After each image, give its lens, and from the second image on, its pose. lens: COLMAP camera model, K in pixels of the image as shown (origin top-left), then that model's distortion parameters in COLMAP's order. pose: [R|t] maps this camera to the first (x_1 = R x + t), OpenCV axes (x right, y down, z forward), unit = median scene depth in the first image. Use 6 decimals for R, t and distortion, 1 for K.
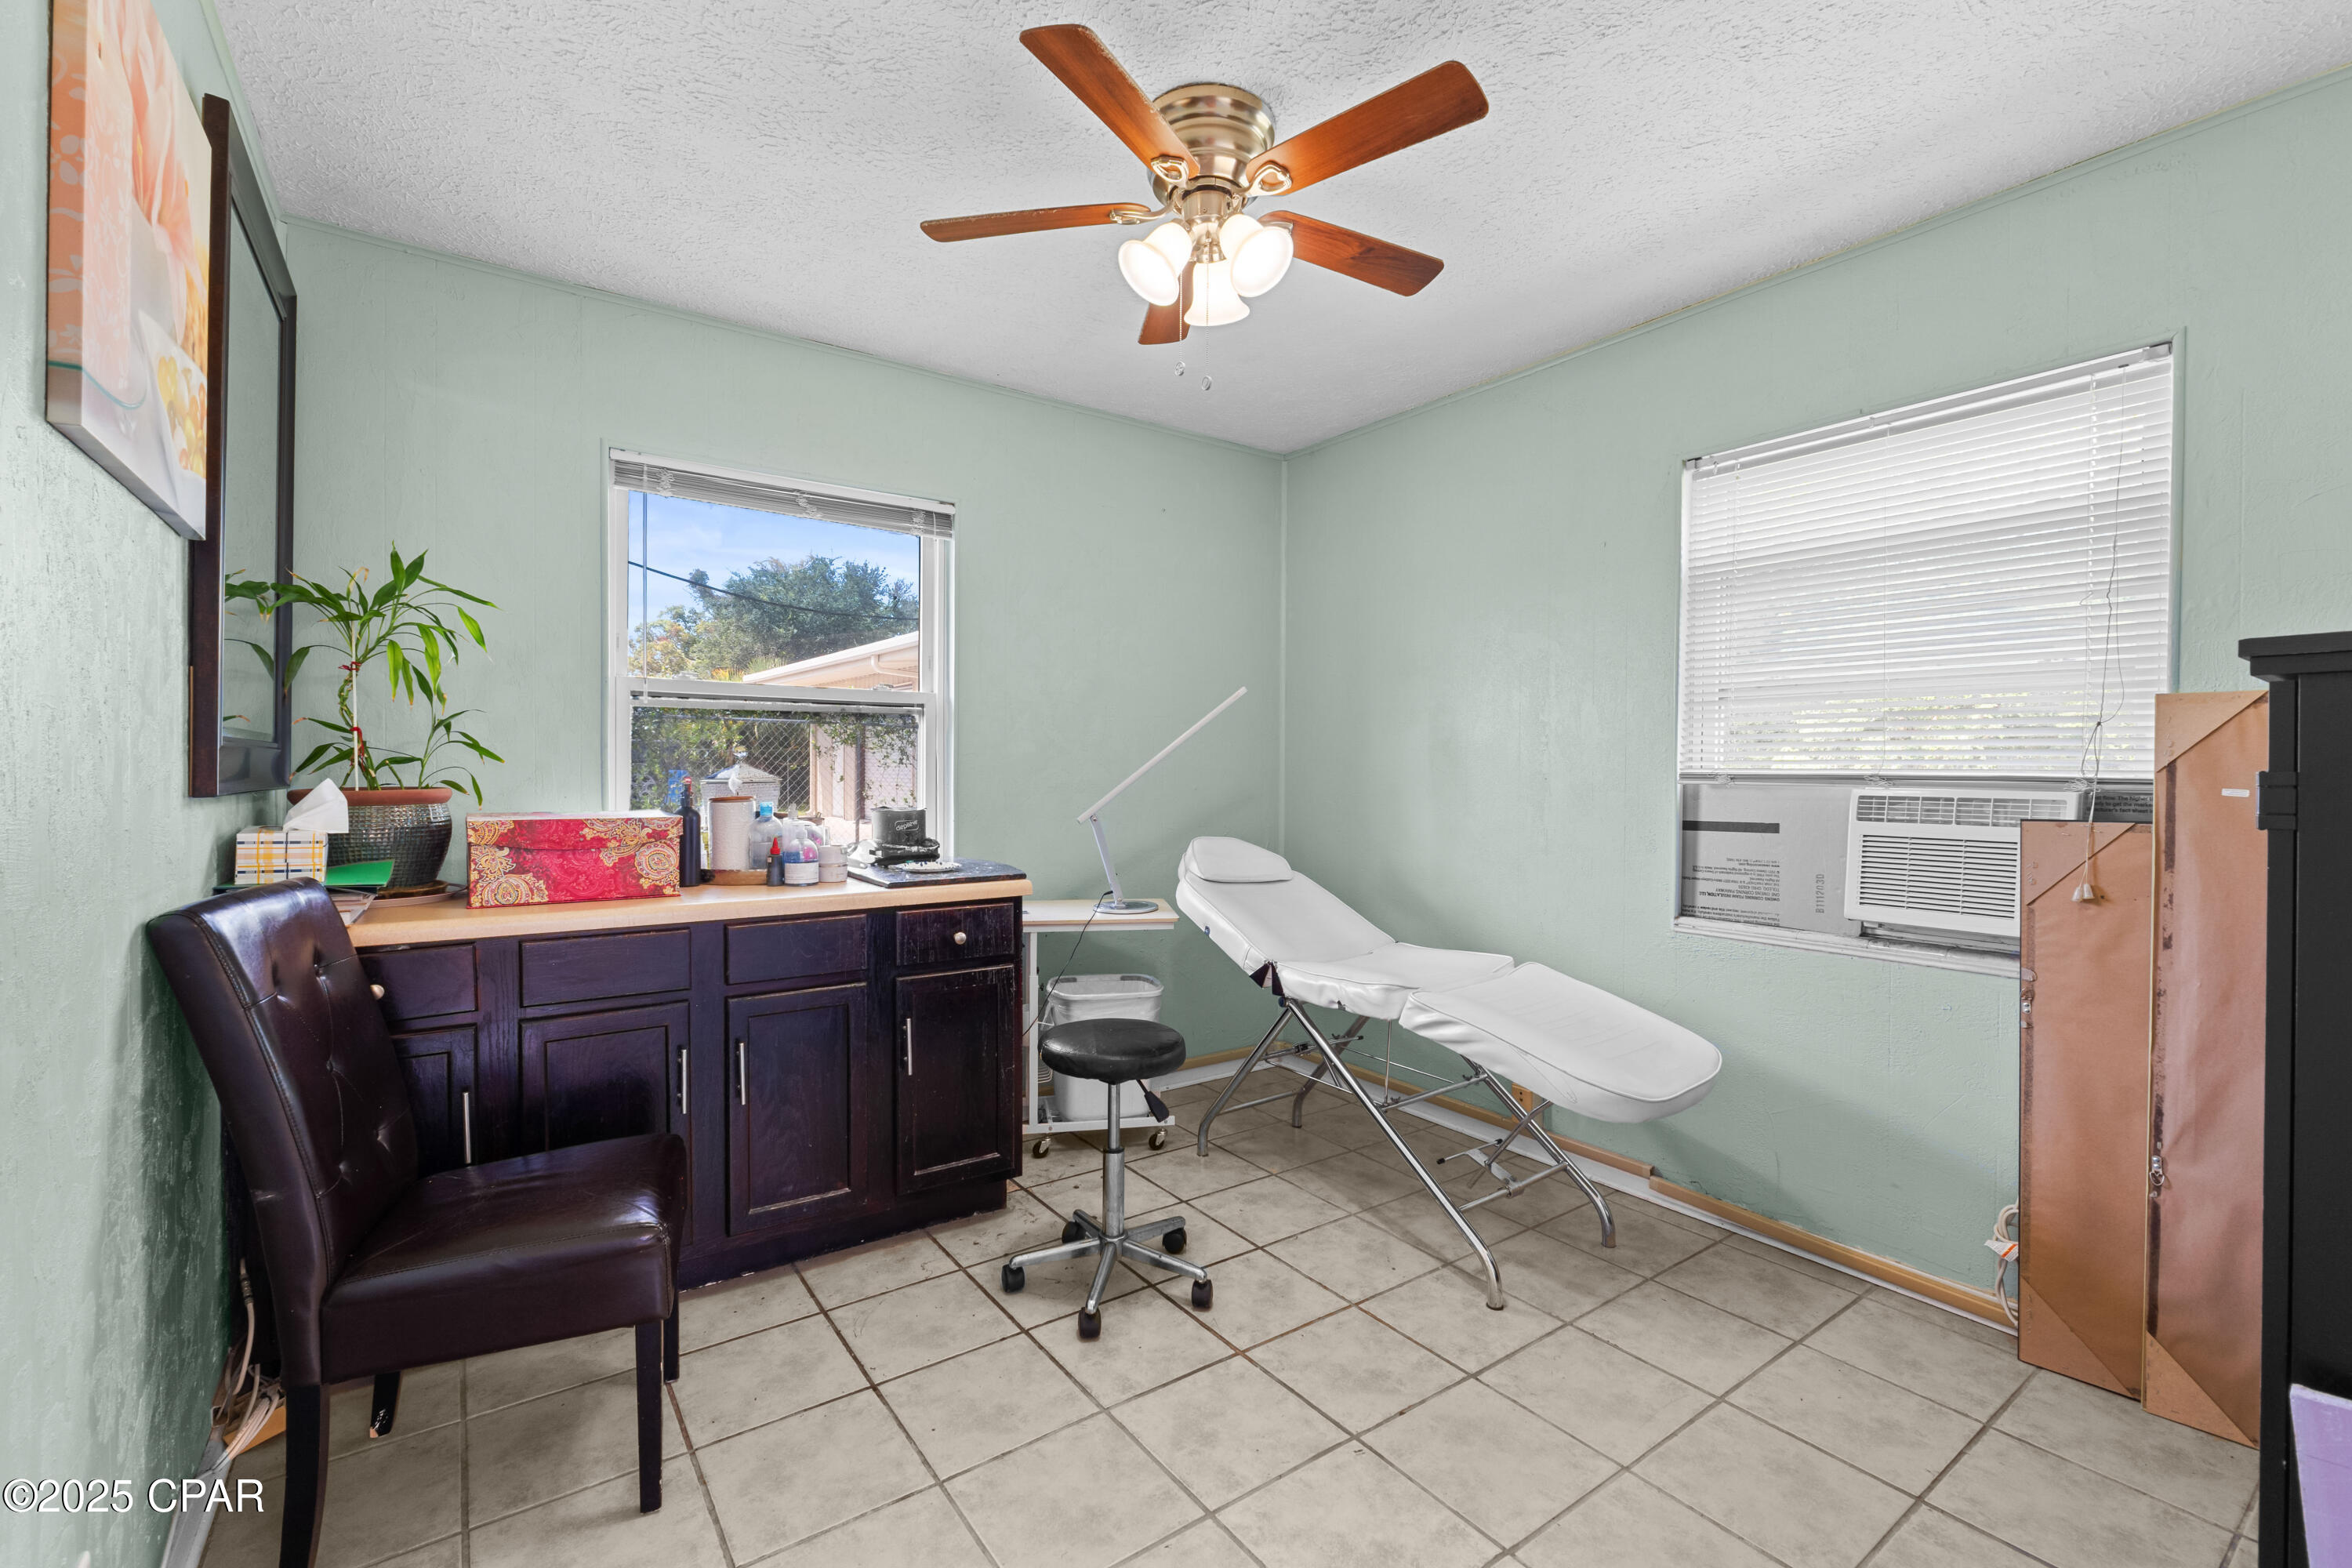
lens RADIAL K [[993.1, 0, 1178.0], [0, 993.1, 769.5], [0, 0, 1]] dist [-0.005071, 0.000000]
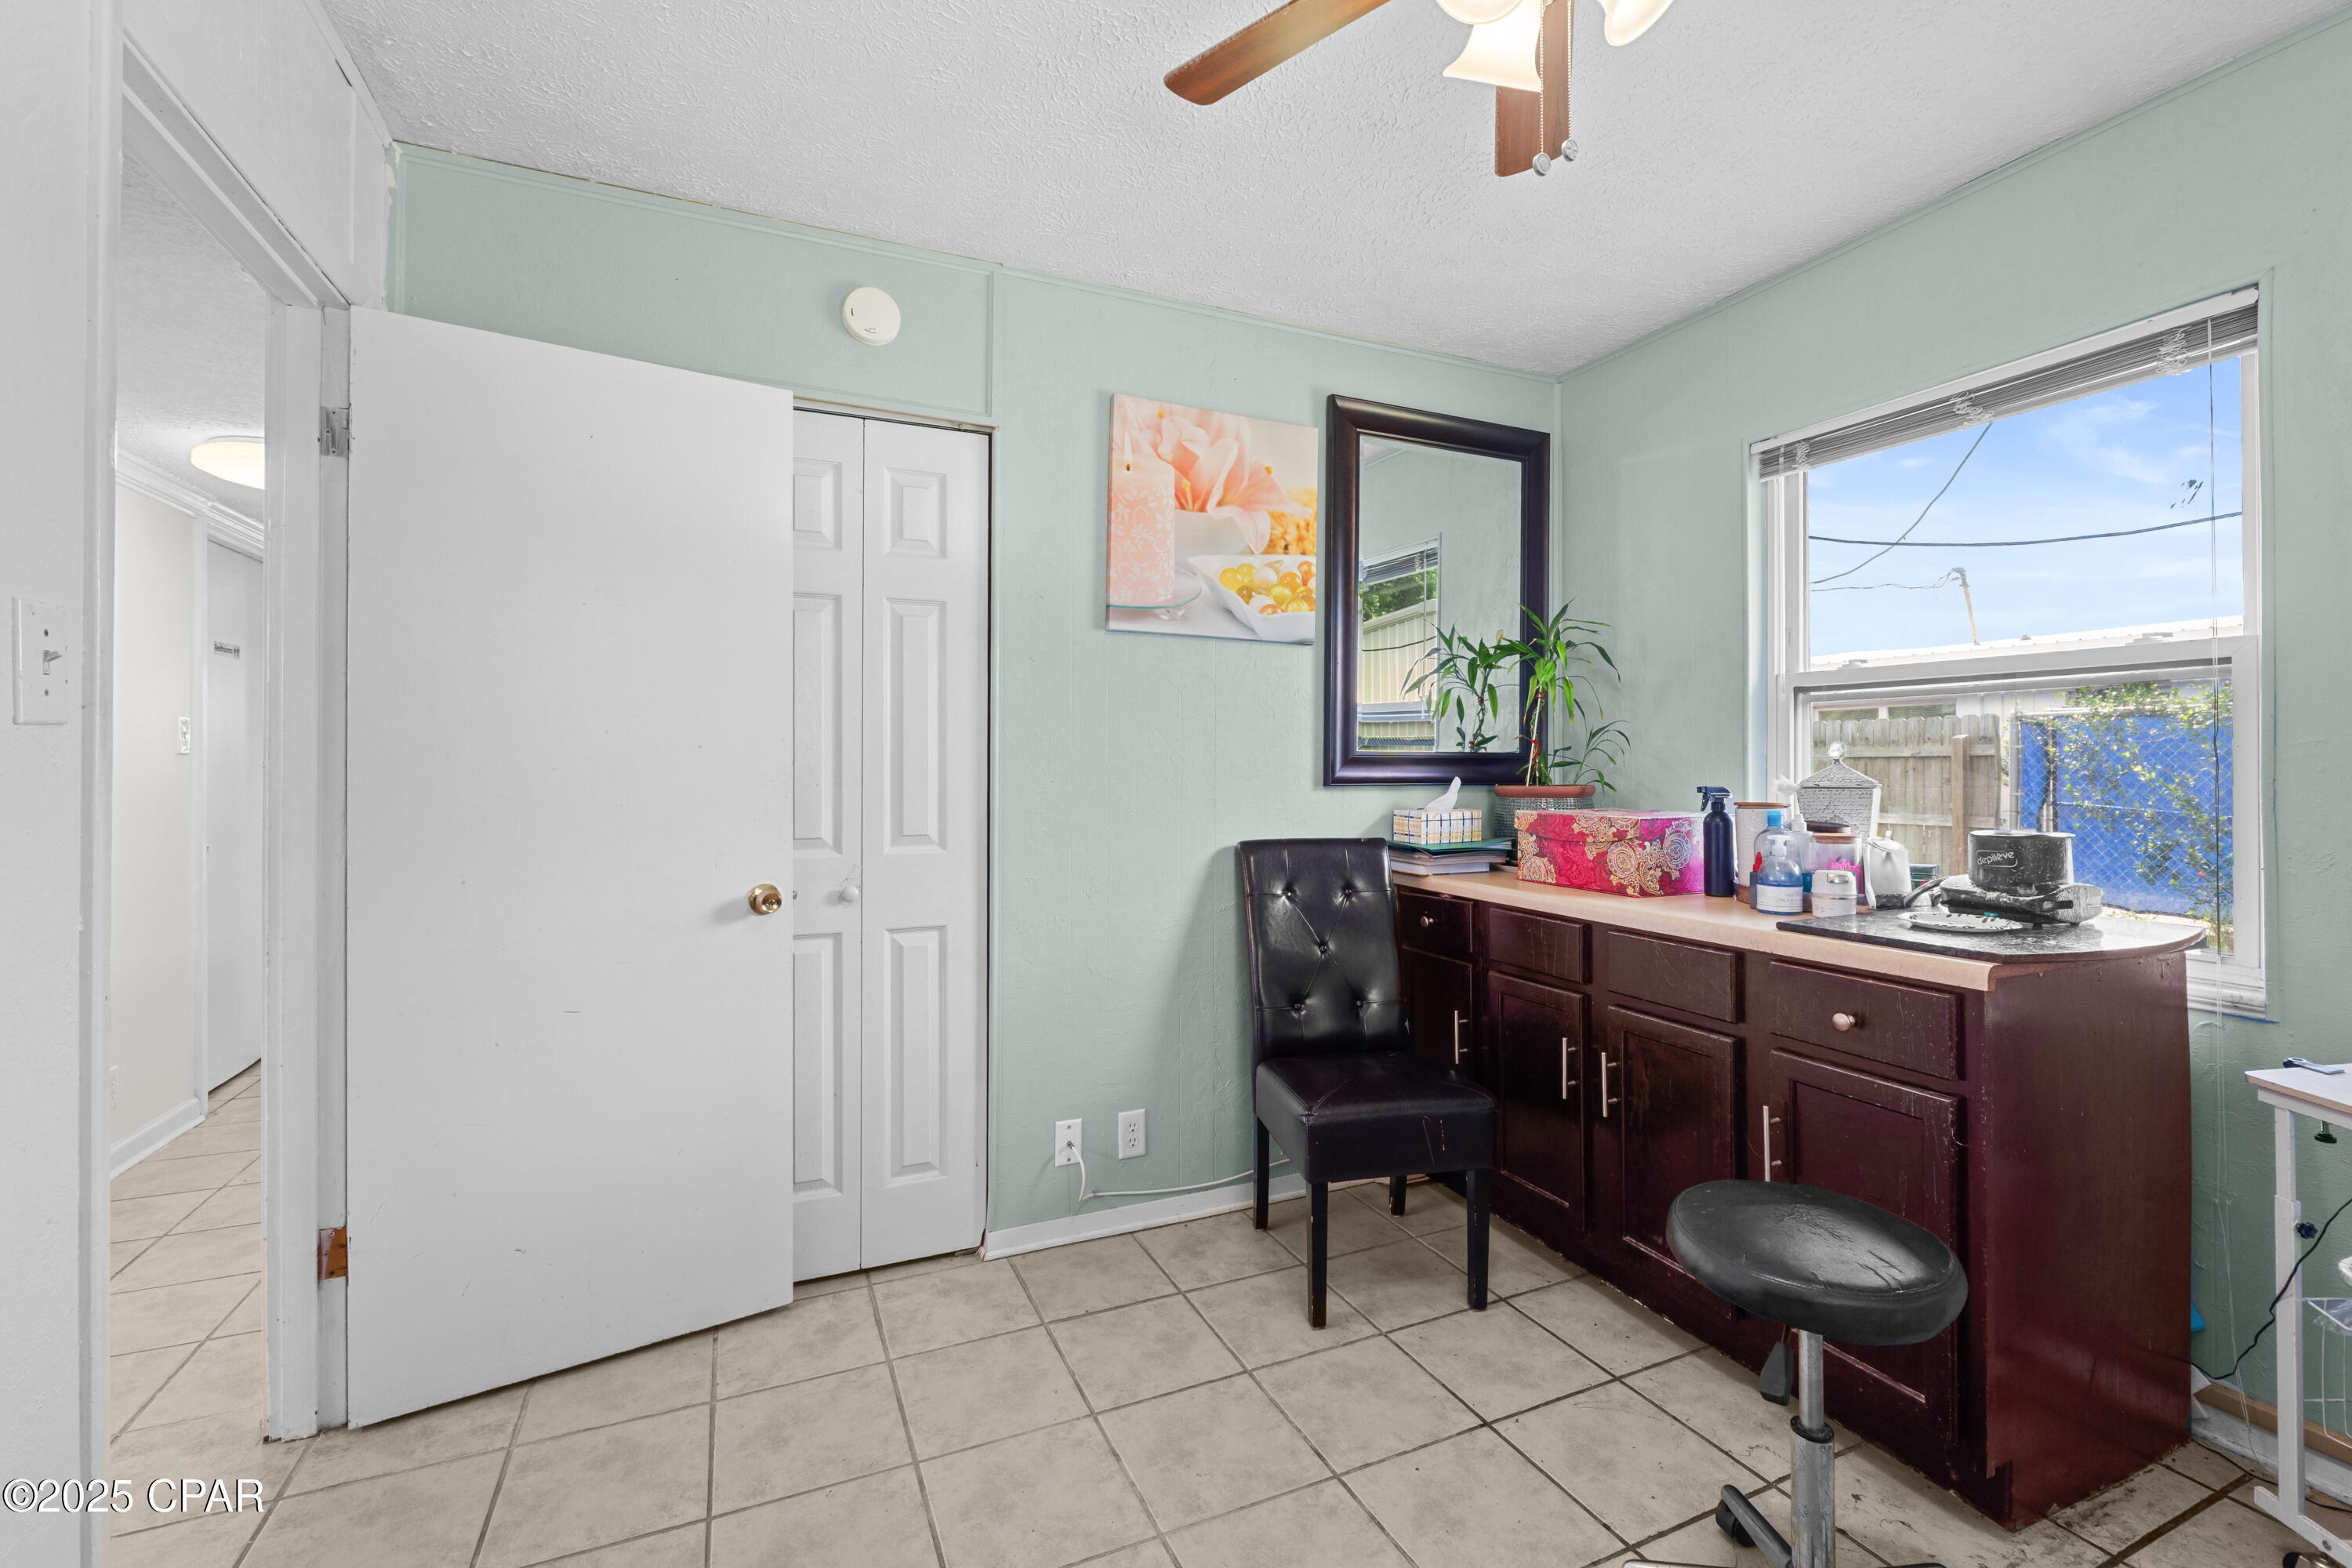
lens RADIAL K [[1024.3, 0, 1222.4], [0, 1024.3, 746.7], [0, 0, 1]] dist [-0.000504, 0.000071]
pose [[-0.178119, -0.022822, -0.983744, 0.622441], [-0.002043, 0.999737, -0.022823, -0.000695], [0.984007, -0.002055, -0.178119, 0.808023]]
